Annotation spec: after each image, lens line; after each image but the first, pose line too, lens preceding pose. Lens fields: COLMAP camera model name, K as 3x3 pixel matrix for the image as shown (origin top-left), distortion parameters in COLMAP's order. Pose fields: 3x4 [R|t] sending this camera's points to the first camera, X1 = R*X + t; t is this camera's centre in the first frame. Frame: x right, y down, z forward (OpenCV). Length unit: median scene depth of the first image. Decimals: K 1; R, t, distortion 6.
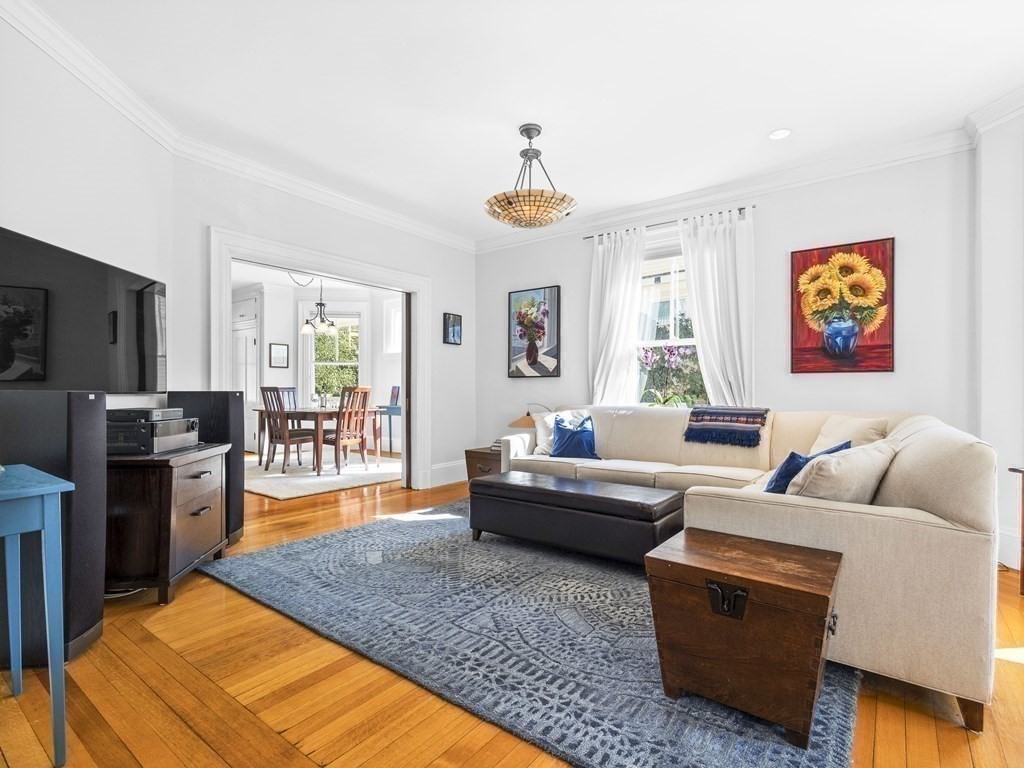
lens RADIAL K [[500.2, 0, 492.0], [0, 500.2, 391.9], [0, 0, 1]] dist [0.002891, 0.000683]
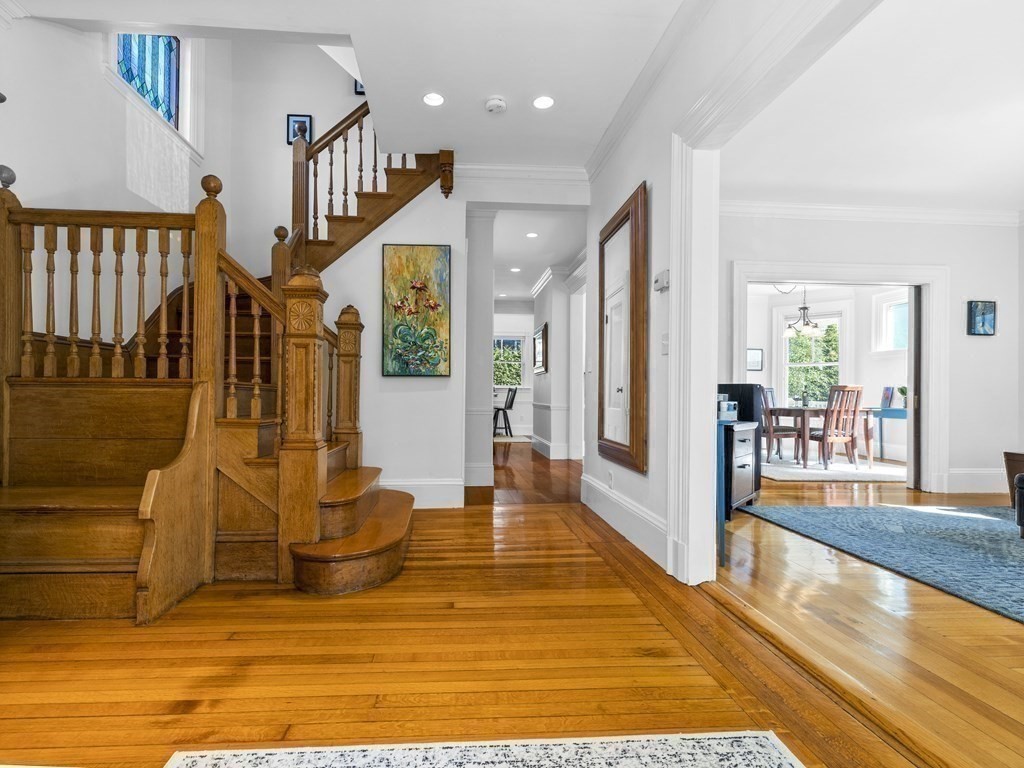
lens RADIAL K [[500.2, 0, 492.0], [0, 500.2, 391.9], [0, 0, 1]] dist [0.002891, 0.000683]
pose [[0.675049, 0.000873, -0.737772, -0.007863], [-0.013468, 0.999847, -0.011140, 0.025850], [0.737650, 0.017456, 0.674958, -0.228682]]
